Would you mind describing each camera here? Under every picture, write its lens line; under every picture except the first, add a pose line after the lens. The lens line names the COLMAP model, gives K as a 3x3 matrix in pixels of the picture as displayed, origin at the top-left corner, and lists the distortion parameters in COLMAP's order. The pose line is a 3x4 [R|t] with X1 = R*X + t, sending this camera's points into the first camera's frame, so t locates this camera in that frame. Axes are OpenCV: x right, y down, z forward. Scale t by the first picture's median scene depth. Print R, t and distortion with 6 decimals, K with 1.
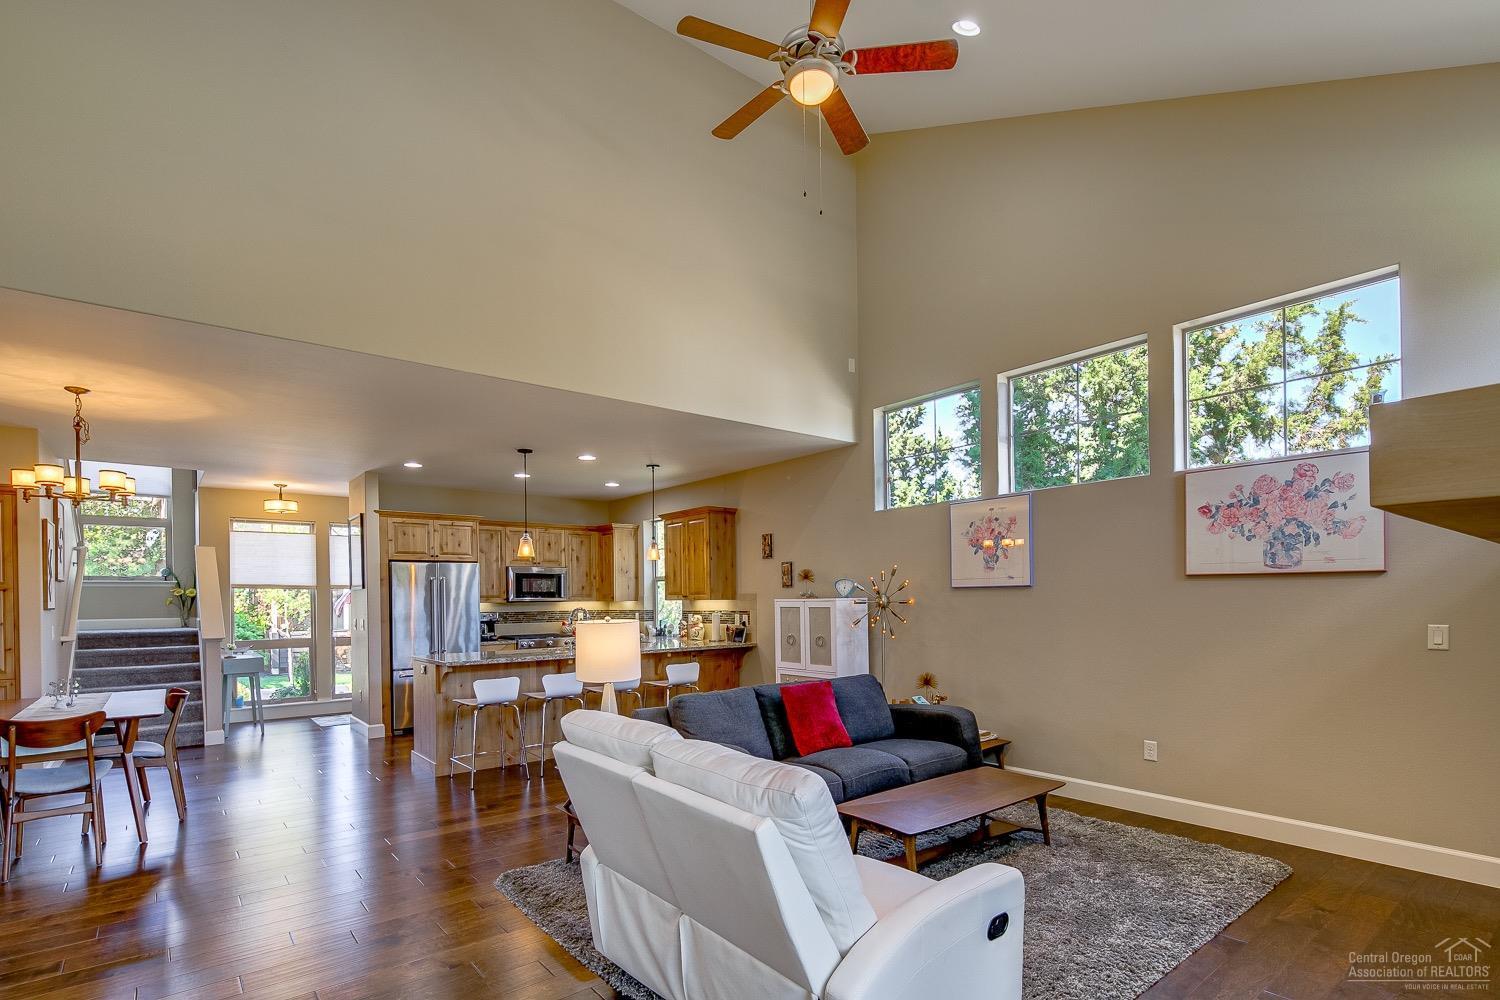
lens RADIAL K [[724.5, 0, 746.5], [0, 724.5, 604.8], [0, 0, 1]] dist [-0.001753, -0.000219]
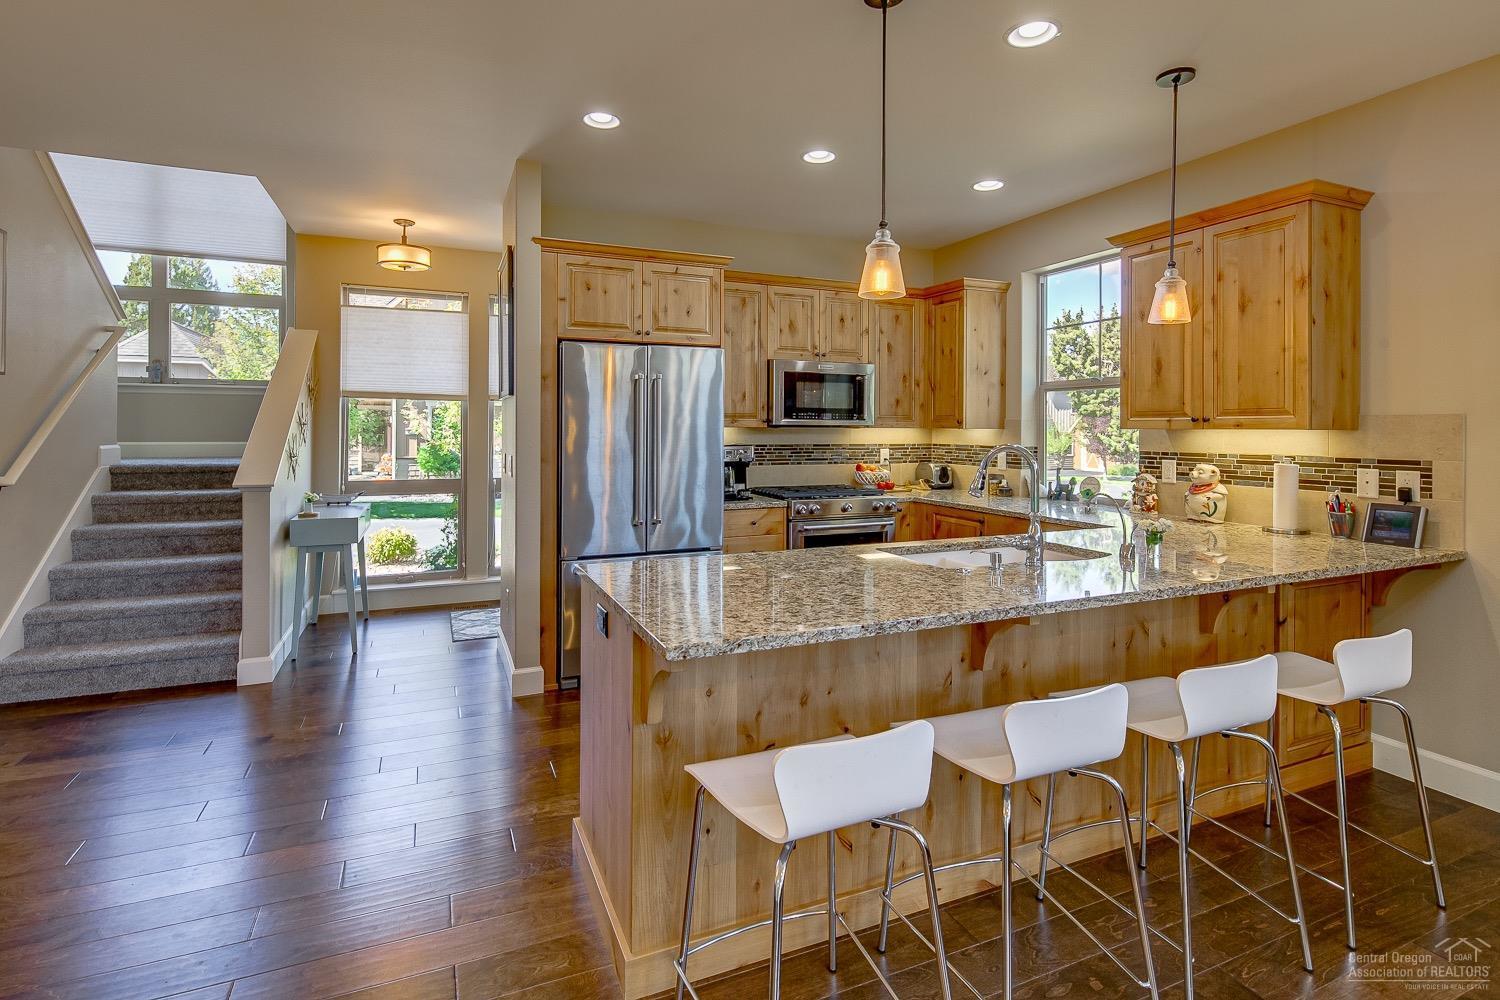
lens RADIAL K [[724.5, 0, 743.5], [0, 724.5, 447.3], [0, 0, 1]] dist [-0.001753, -0.000219]
pose [[0.961999, 0.025171, -0.271891, -0.420788], [-0.019664, 0.999543, 0.022959, -0.000728], [0.272345, -0.016740, 0.962054, 0.999704]]
